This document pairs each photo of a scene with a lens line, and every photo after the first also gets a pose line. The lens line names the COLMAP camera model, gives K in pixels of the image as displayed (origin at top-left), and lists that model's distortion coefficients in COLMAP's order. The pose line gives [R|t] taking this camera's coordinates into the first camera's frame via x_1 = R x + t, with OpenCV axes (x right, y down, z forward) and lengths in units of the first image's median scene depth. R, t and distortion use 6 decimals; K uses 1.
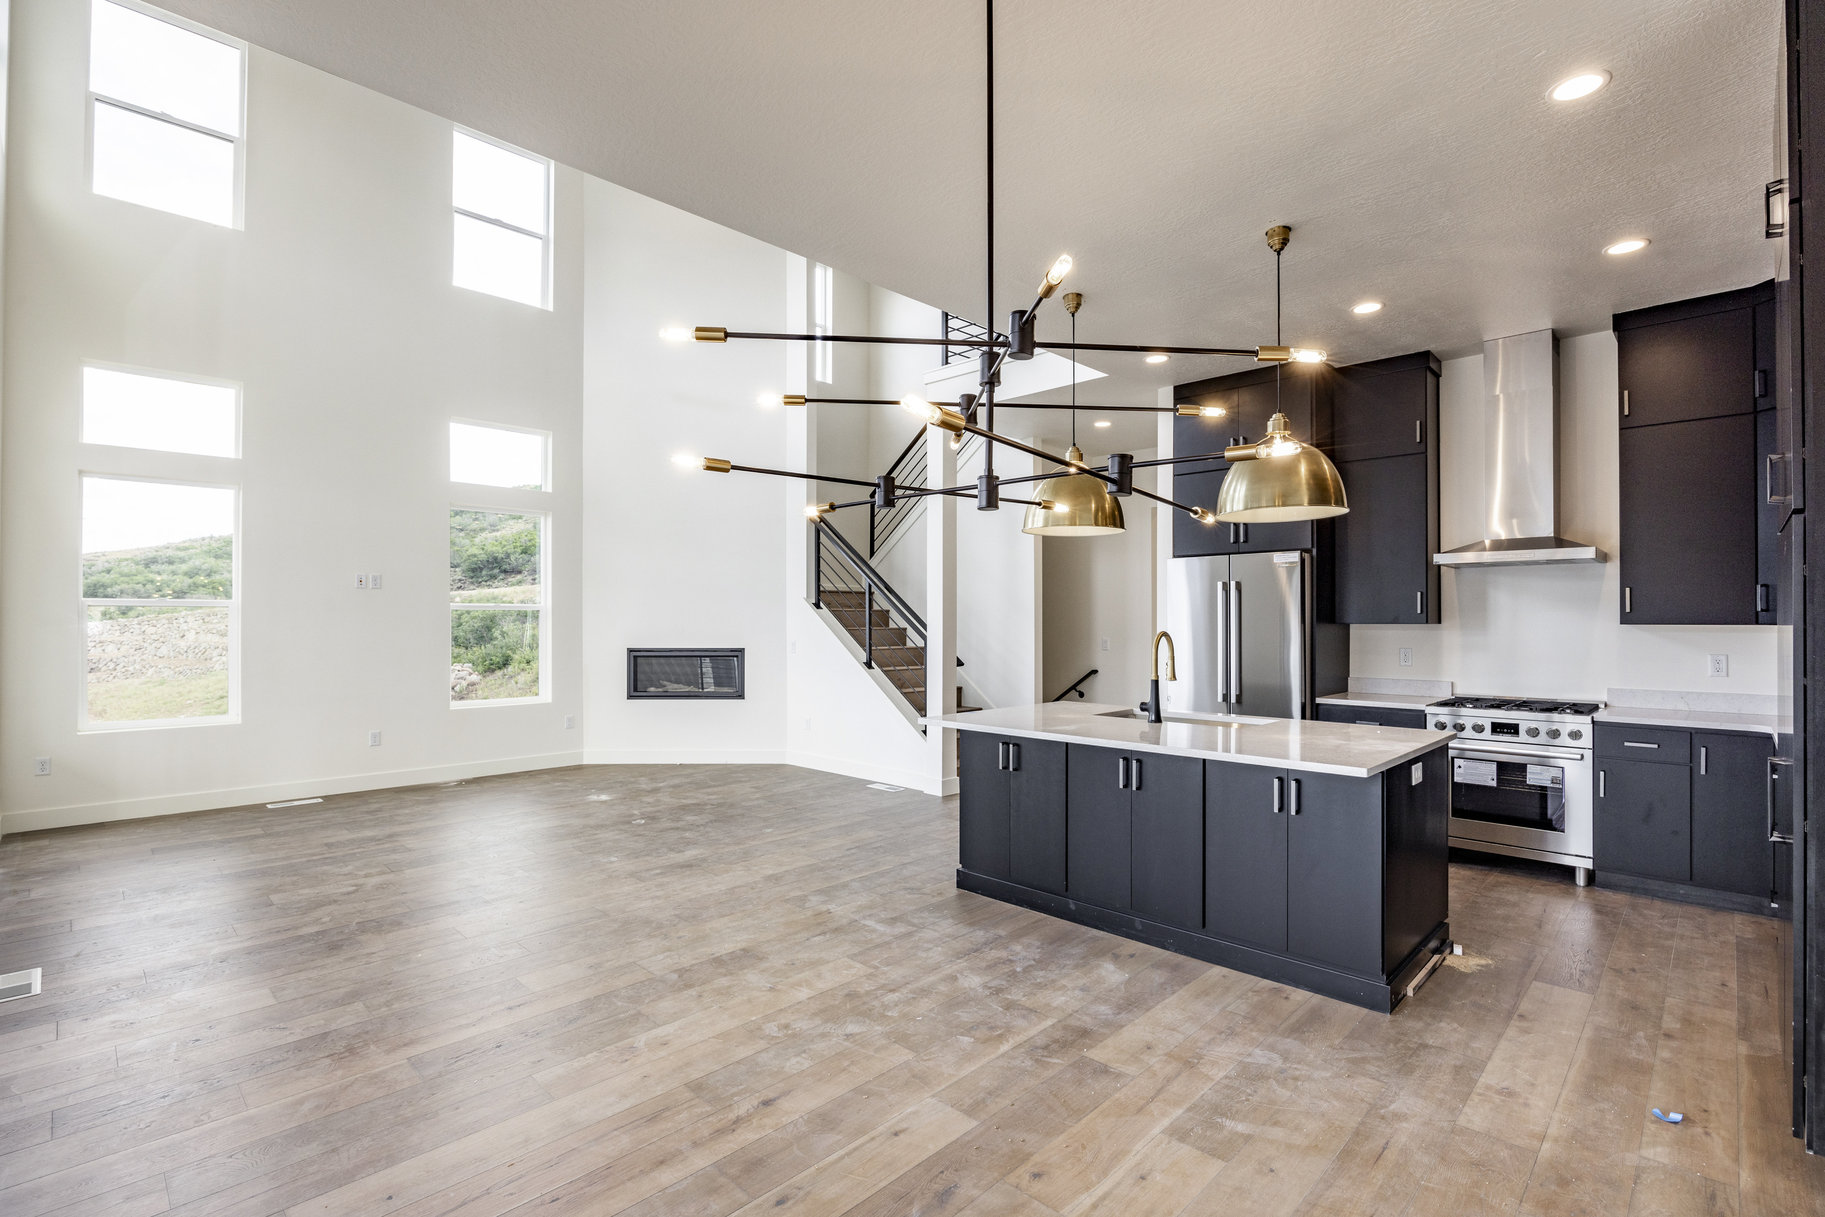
lens RADIAL K [[837.6, 0, 909.1], [0, 837.6, 615.1], [0, 0, 1]] dist [-0.022384, 0.006636]
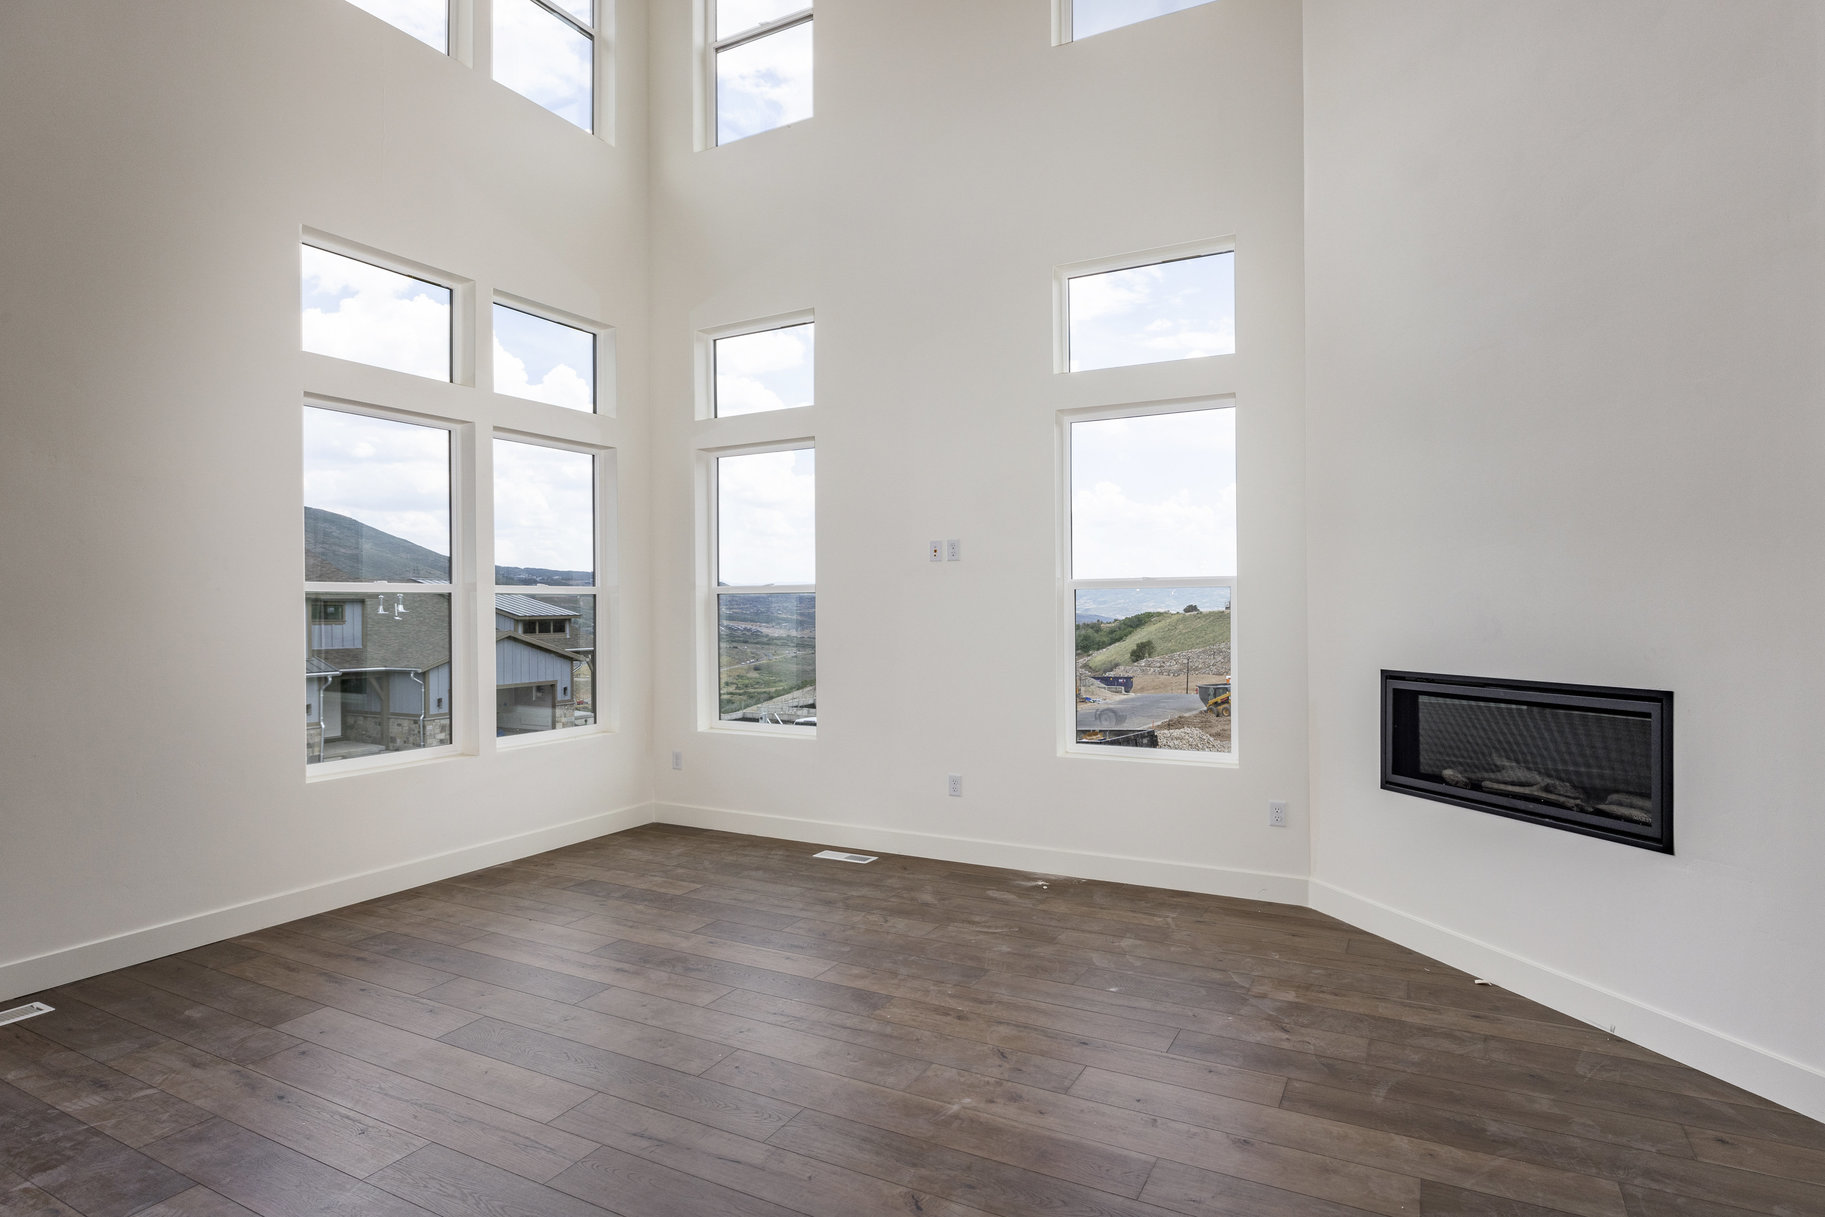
lens RADIAL K [[951.7, 0, 933.5], [0, 951.7, 621.6], [0, 0, 1]] dist [-0.006818, 0.000361]
pose [[0.291148, 0.013911, -0.956577, 0.096786], [0.008271, 0.999820, 0.017058, 0.011105], [0.956642, -0.012878, 0.290981, 1.112459]]
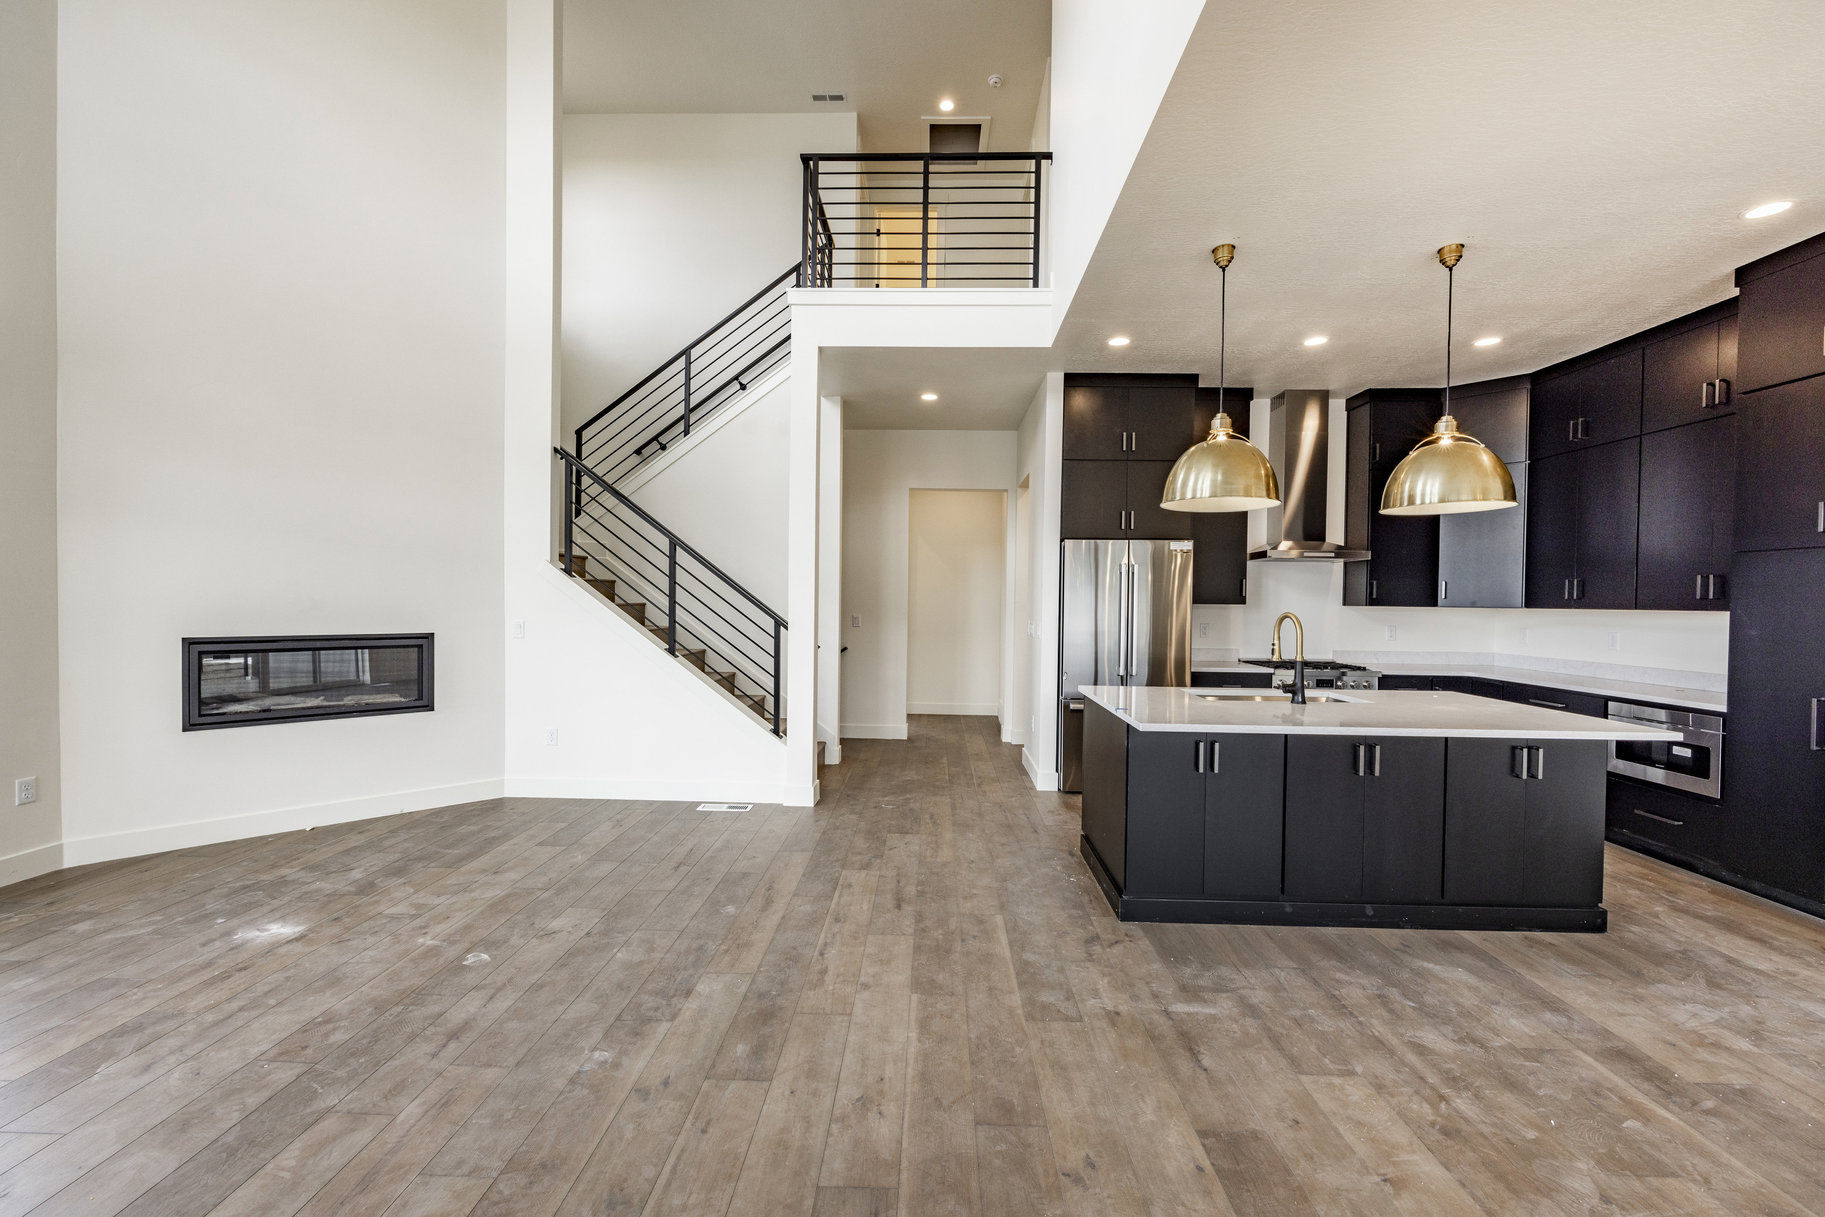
lens RADIAL K [[738.5, 0, 914.8], [0, 738.5, 604.1], [0, 0, 1]] dist [-0.000911, -0.000688]
pose [[0.735039, 0.007665, 0.677981, -0.542071], [-0.016015, 0.999853, 0.006059, 0.013465], [-0.677835, -0.015311, 0.735054, 0.569378]]
